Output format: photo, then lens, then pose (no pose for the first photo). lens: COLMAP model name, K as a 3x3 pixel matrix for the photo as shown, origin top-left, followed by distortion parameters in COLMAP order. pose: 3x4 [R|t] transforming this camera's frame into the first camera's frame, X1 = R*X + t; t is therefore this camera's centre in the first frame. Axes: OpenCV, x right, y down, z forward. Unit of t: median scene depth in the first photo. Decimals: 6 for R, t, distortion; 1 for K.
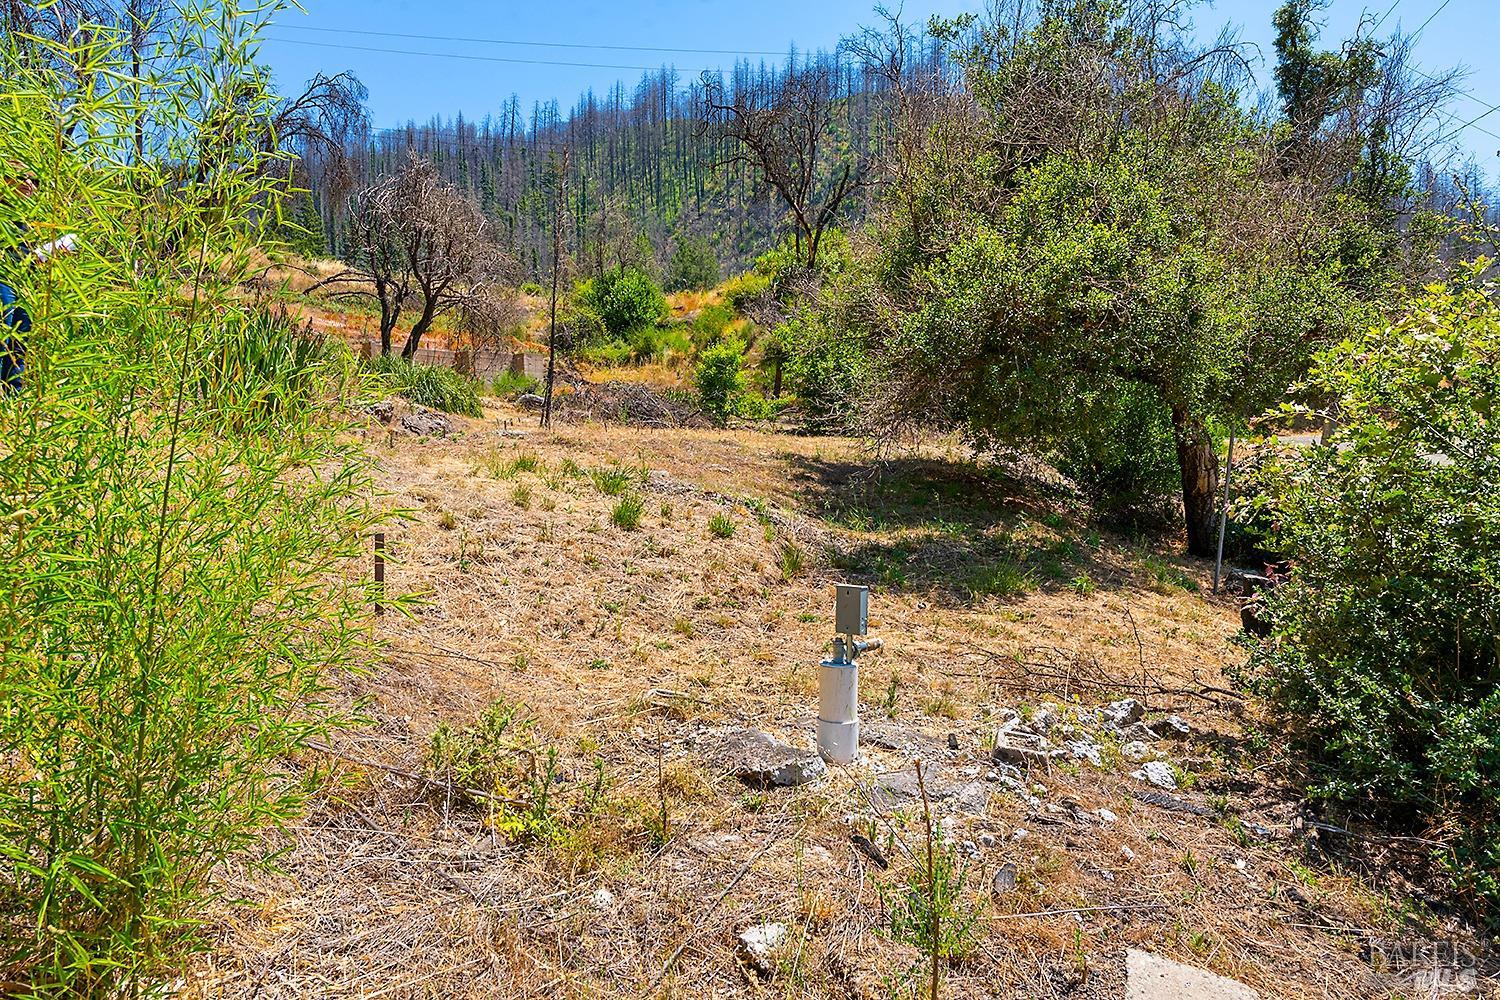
lens RADIAL K [[913.0, 0, 755.1], [0, 913.0, 499.6], [0, 0, 1]] dist [0.015156, -0.005319]
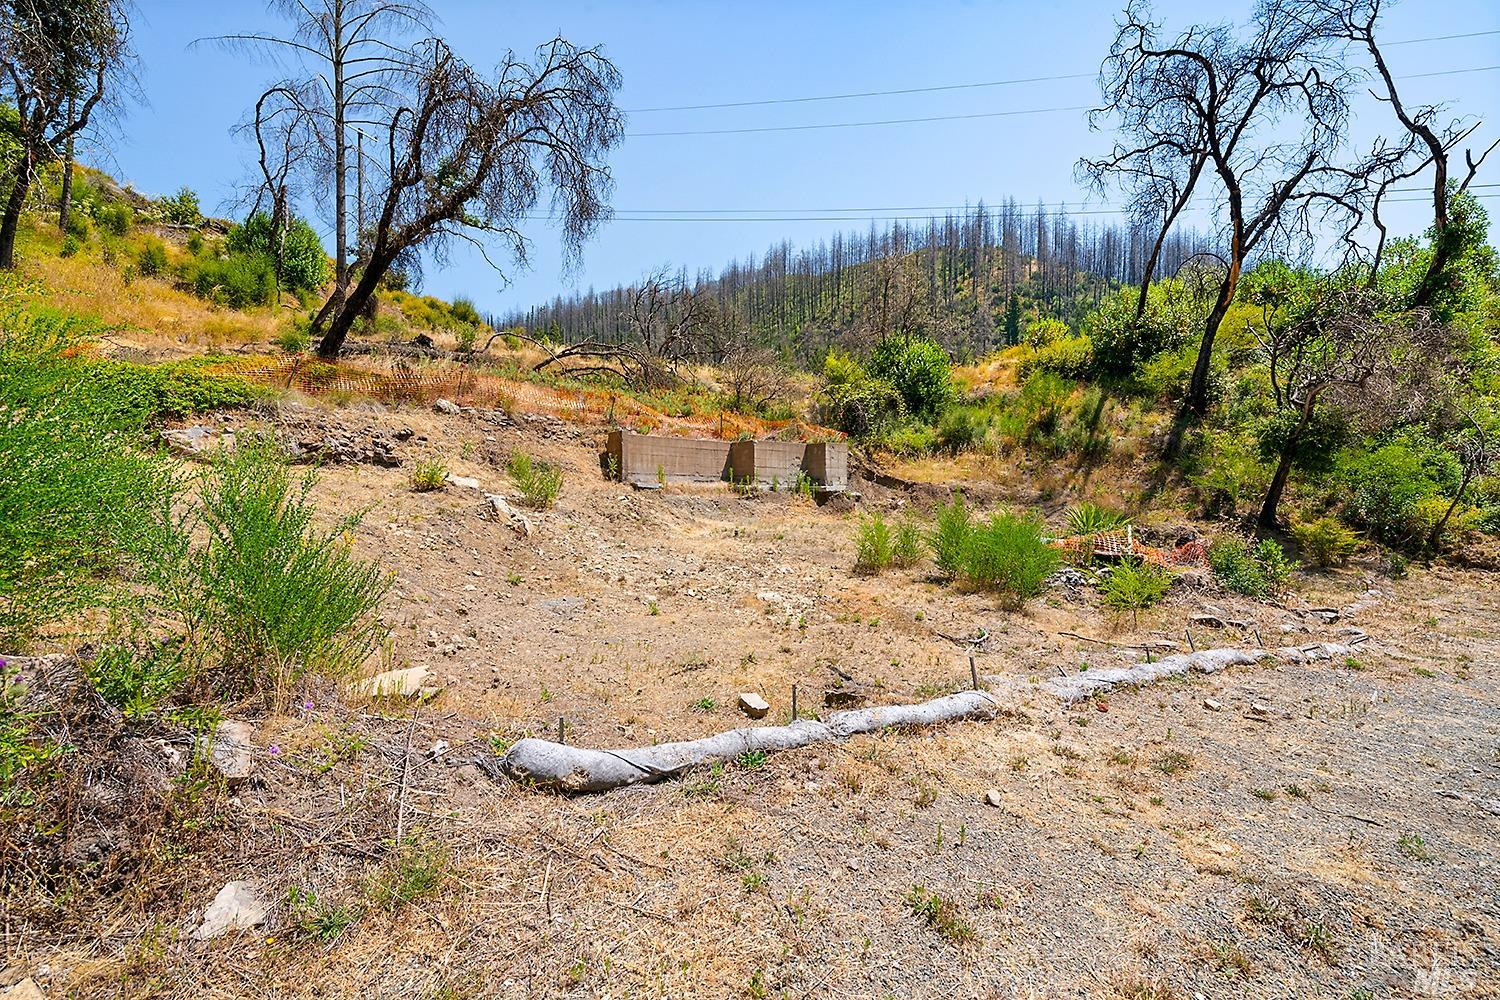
lens RADIAL K [[597.5, 0, 756.1], [0, 597.5, 498.2], [0, 0, 1]] dist [0.003439, -0.003284]
pose [[0.991924, 0.002851, -0.126803, -0.320149], [-0.008400, 0.999029, -0.043242, -0.126081], [0.126557, 0.043958, 0.990985, 0.703876]]
